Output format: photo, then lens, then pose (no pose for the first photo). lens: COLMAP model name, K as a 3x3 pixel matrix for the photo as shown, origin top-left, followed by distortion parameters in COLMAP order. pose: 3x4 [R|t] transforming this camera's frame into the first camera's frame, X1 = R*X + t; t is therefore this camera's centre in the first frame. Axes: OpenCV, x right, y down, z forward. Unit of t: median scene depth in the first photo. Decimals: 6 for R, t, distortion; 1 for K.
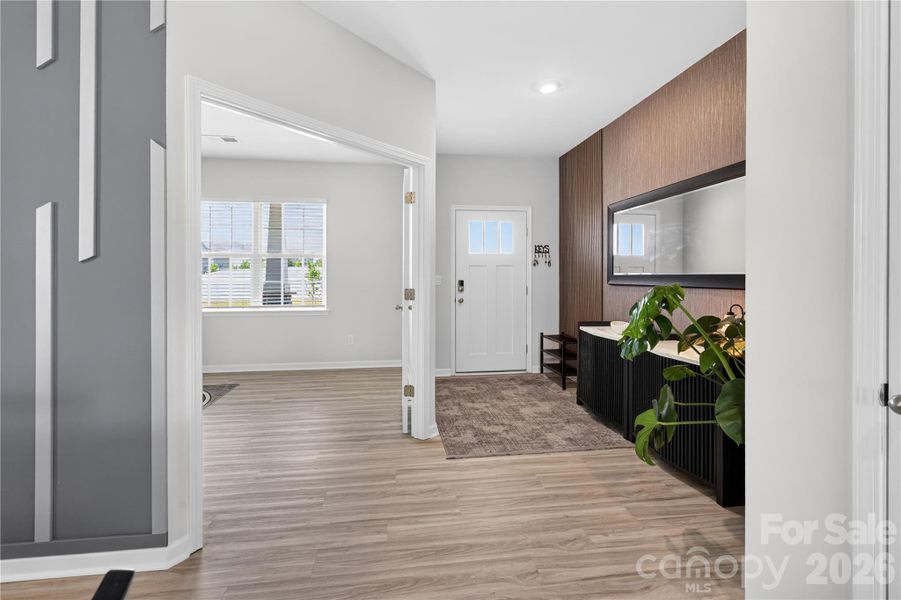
lens RADIAL K [[416.9, 0, 459.0], [0, 416.9, 274.2], [0, 0, 1]] dist [0.001140, -0.000468]
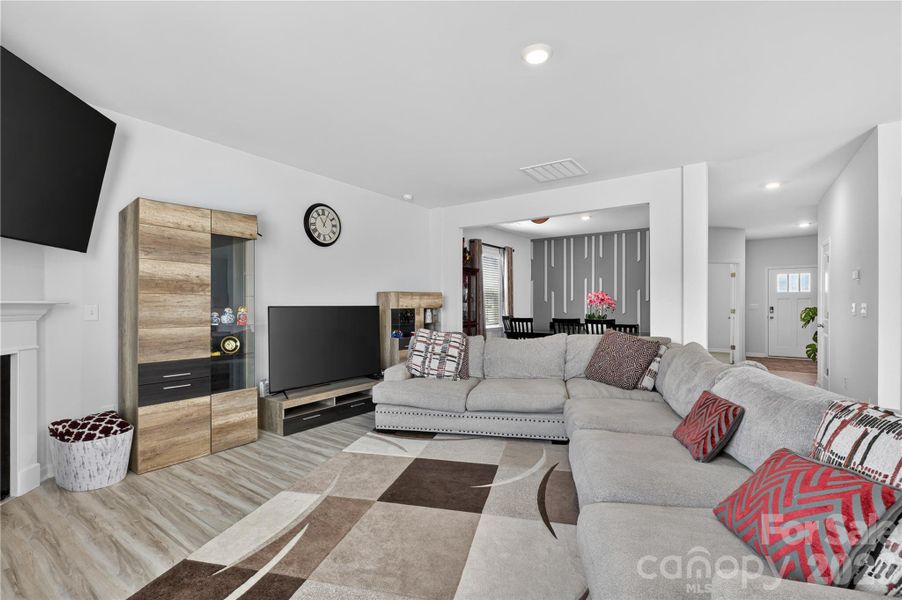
lens RADIAL K [[417.4, 0, 458.2], [0, 417.4, 305.6], [0, 0, 1]] dist [0.001140, -0.000468]
pose [[0.716054, -0.003899, -0.698034, 0.319790], [0.004787, 0.999988, -0.000675, 0.003426], [0.698028, -0.002858, 0.716065, -1.402719]]
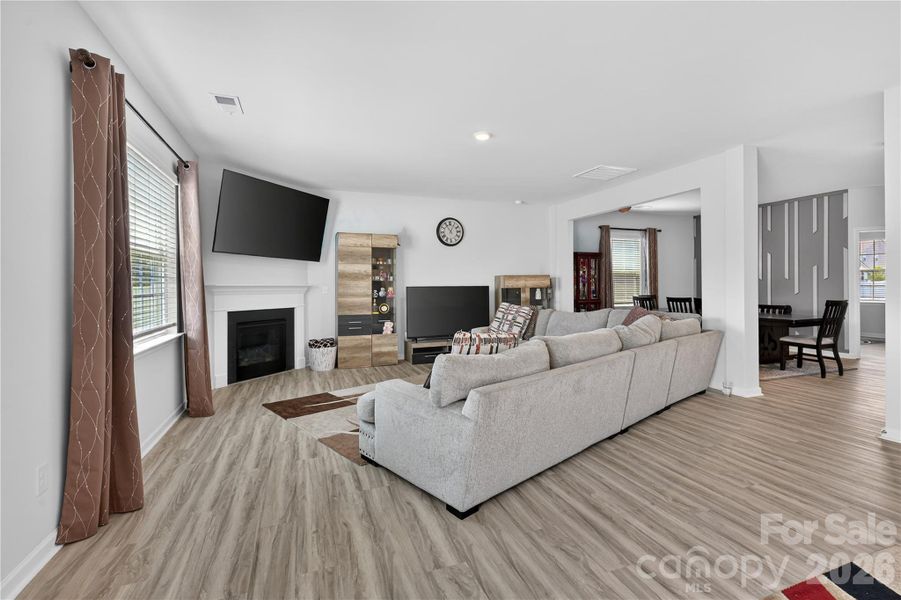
lens RADIAL K [[416.9, 0, 456.3], [0, 416.9, 287.2], [0, 0, 1]] dist [0.001140, -0.000468]
pose [[0.199712, 0.000175, -0.979855, 0.846764], [0.008087, 0.999966, 0.001827, 0.003316], [0.979821, -0.008289, 0.199703, -1.194758]]
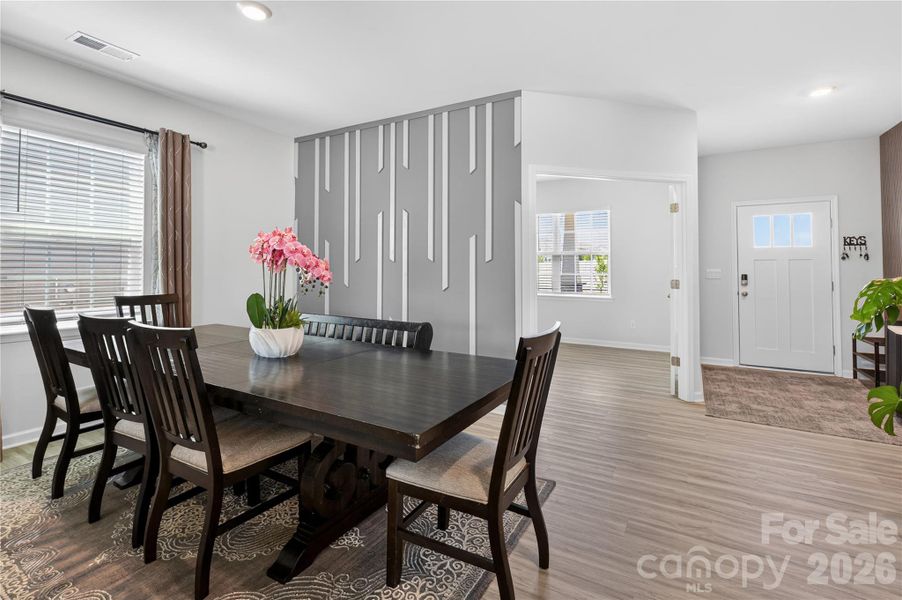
lens RADIAL K [[417.4, 0, 446.2], [0, 417.4, 250.5], [0, 0, 1]] dist [0.001140, -0.000468]
pose [[0.768418, -0.022976, -0.639535, 0.103092], [-0.002887, 0.999221, -0.039366, -0.001575], [0.639941, 0.032096, 0.767753, -0.268608]]
